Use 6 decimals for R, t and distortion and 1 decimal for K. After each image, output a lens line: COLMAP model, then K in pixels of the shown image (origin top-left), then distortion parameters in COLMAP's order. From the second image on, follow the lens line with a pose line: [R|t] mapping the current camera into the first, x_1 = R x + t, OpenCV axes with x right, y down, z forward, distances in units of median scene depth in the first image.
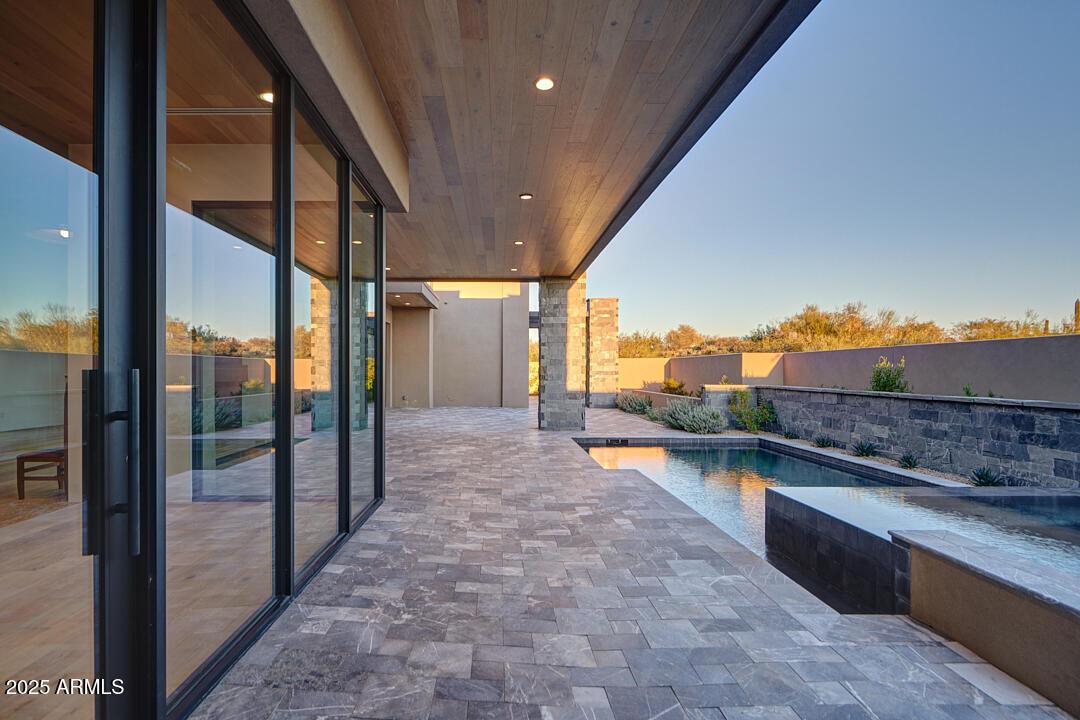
lens RADIAL K [[520.2, 0, 504.4], [0, 520.2, 373.2], [0, 0, 1]] dist [-0.001952, -0.000341]
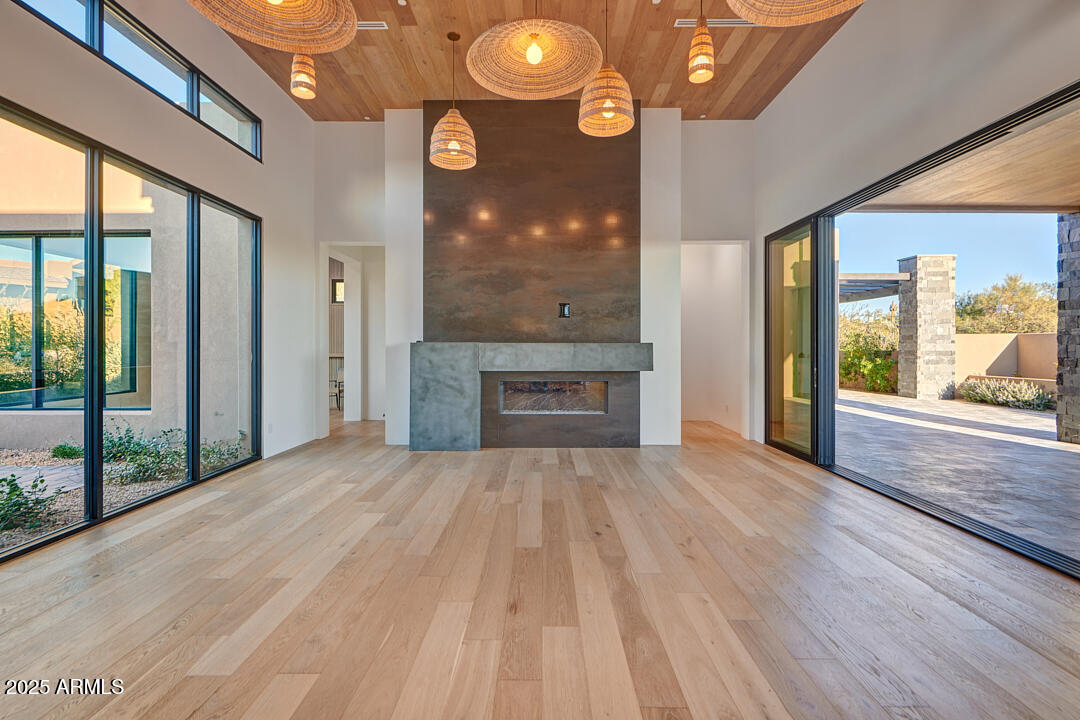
lens RADIAL K [[490.8, 0, 538.7], [0, 490.8, 346.8], [0, 0, 1]] dist [-0.005193, -0.002194]
pose [[0.999777, 0.000548, -0.021108, -1.685594], [-0.000642, 0.999990, -0.004457, -0.026073], [0.021106, 0.004469, 0.999767, 1.160016]]
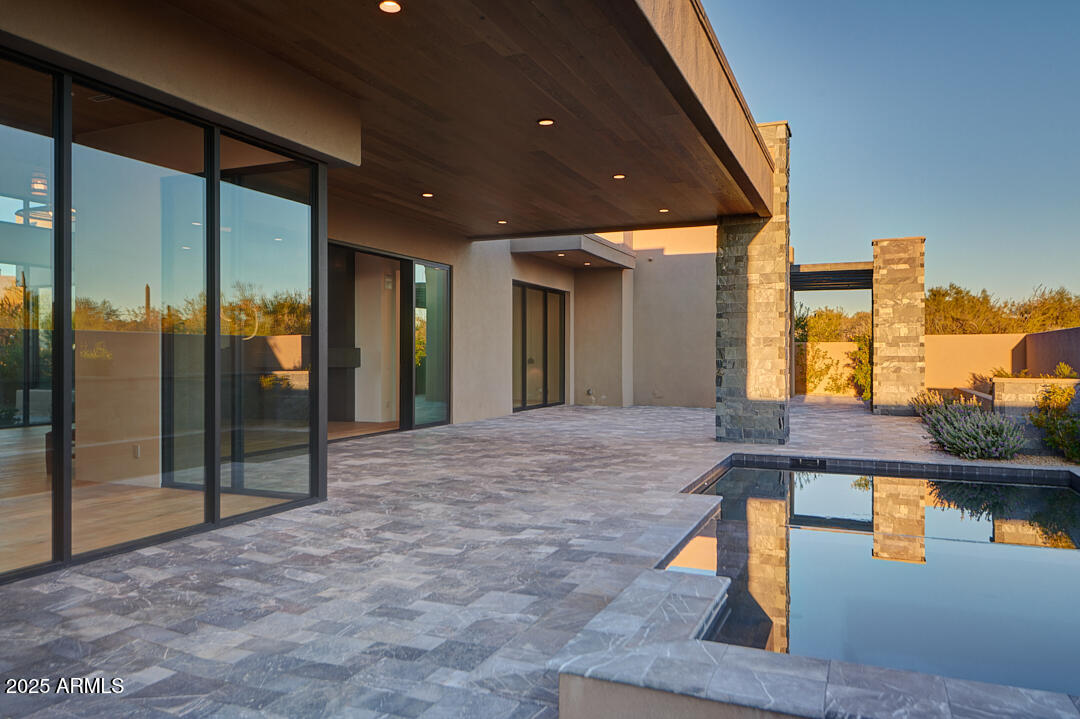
lens RADIAL K [[758.5, 0, 545.4], [0, 758.5, 357.3], [0, 0, 1]] dist [0.010146, -0.015818]
pose [[0.914988, -0.000053, -0.403480, 0.756047], [-0.001854, 0.999989, -0.004337, 0.011135], [0.403476, 0.004716, 0.914978, -0.013957]]
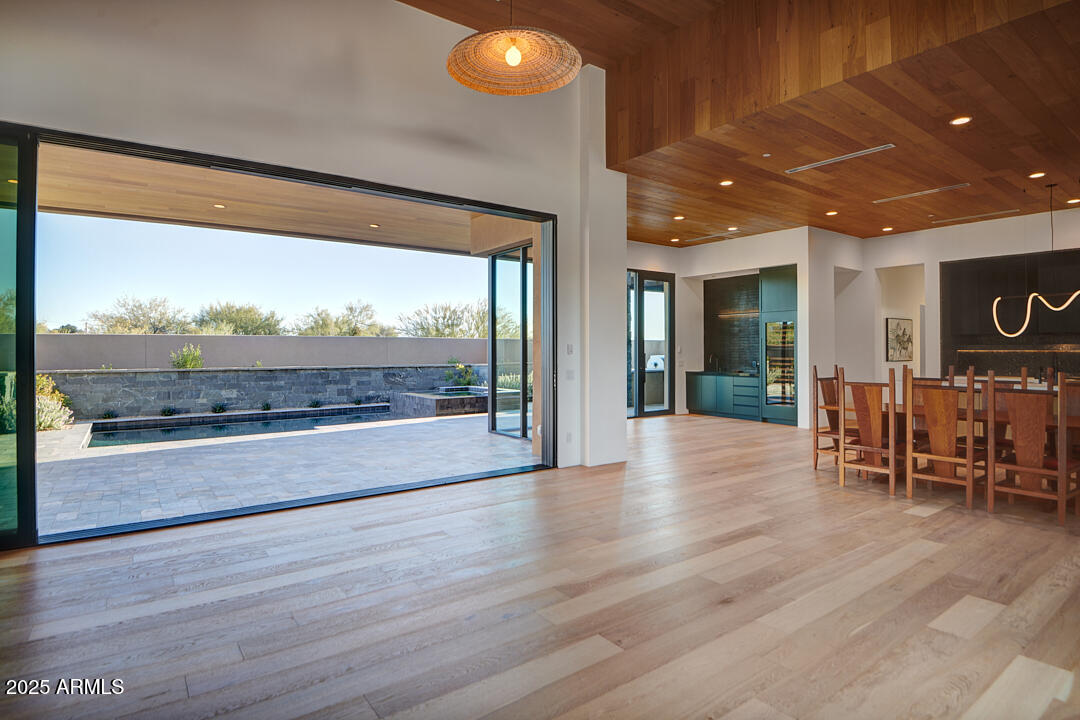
lens RADIAL K [[573.0, 0, 530.7], [0, 573.0, 347.7], [0, 0, 1]] dist [0.000194, -0.017099]
pose [[-0.578918, 0.003780, 0.815377, -2.171329], [0.005899, 0.999983, -0.000448, -0.029587], [-0.815365, 0.004551, -0.578930, 2.369419]]
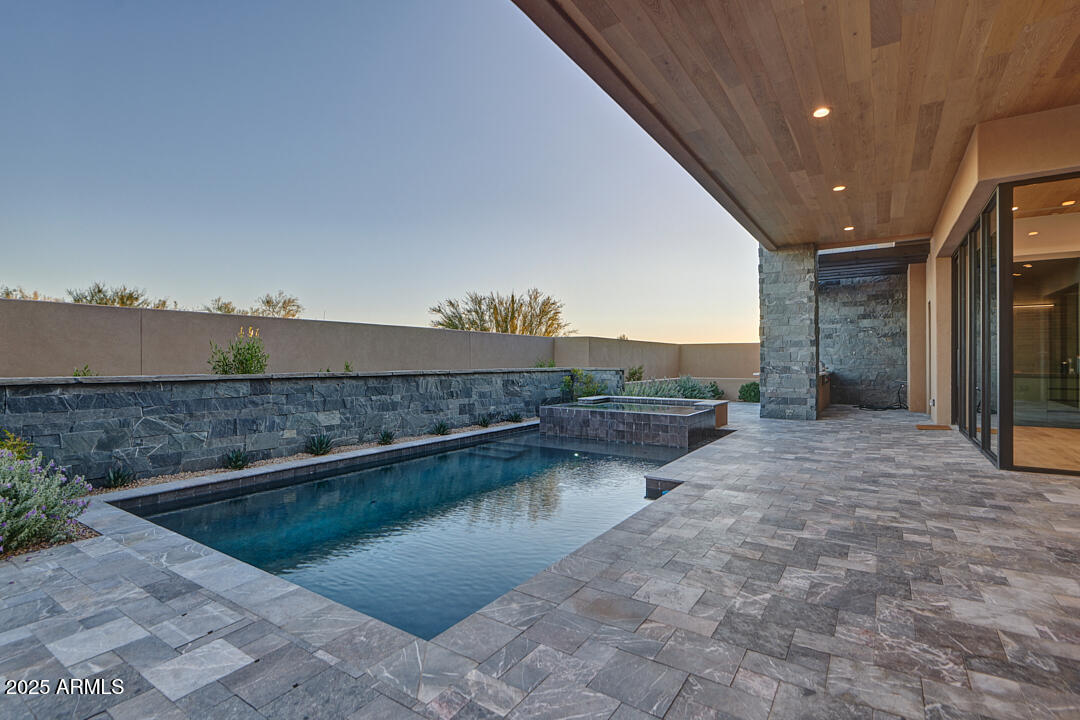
lens RADIAL K [[520.2, 0, 537.4], [0, 520.2, 357.9], [0, 0, 1]] dist [-0.001952, -0.000341]
pose [[-0.825727, -0.000464, 0.564070, -0.069748], [0.000251, 0.999999, 0.001190, 0.023372], [-0.564070, 0.001124, -0.825726, 2.867164]]
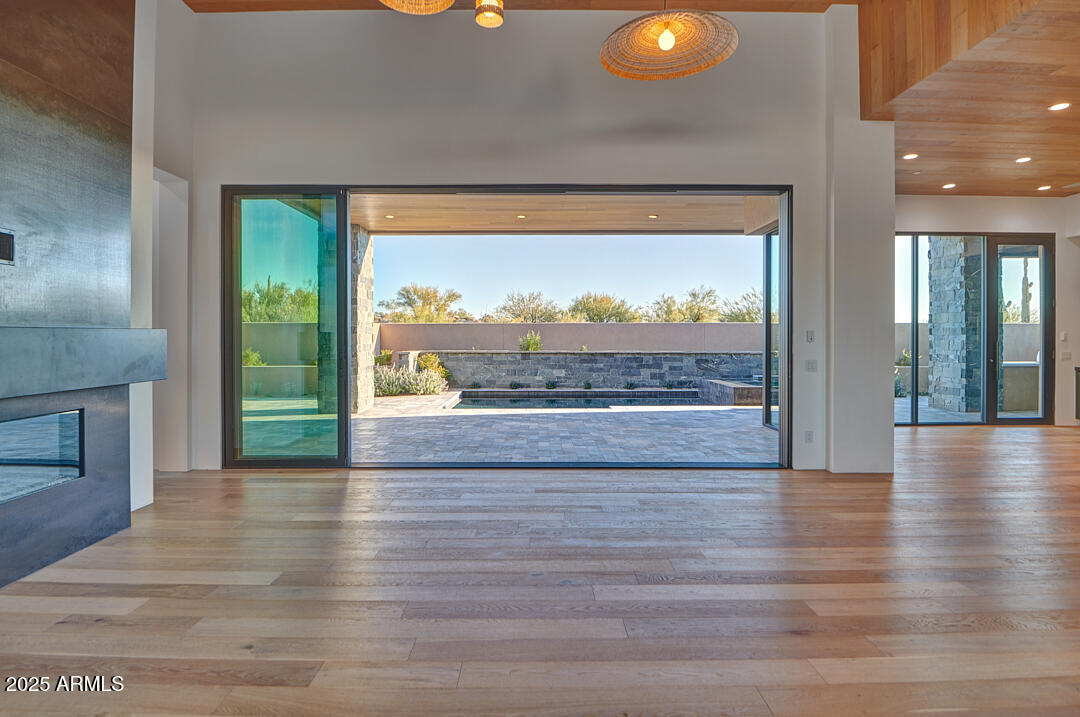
lens RADIAL K [[573.0, 0, 531.9], [0, 573.0, 344.9], [0, 0, 1]] dist [0.000194, -0.017099]
pose [[0.009001, -0.016773, 0.999819, -2.337289], [0.004893, 0.999848, 0.016729, -0.031996], [-0.999948, 0.004741, 0.009082, 2.038909]]
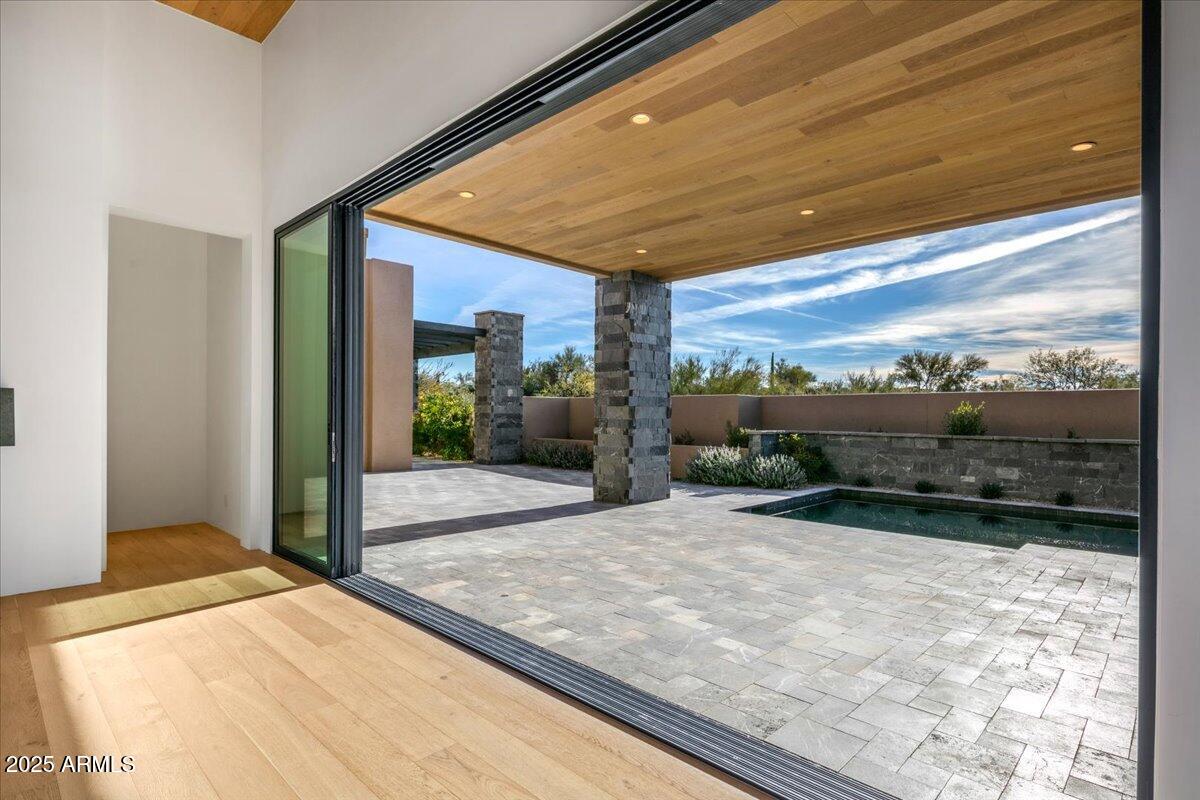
lens RADIAL K [[595.1, 0, 603.7], [0, 595.1, 415.8], [0, 0, 1]] dist [-0.001328, -0.001335]
pose [[0.693872, 0.001747, 0.720097, -1.389743], [-0.003719, 0.999992, 0.001158, -0.008064], [-0.720089, -0.003482, 0.693873, 1.422895]]
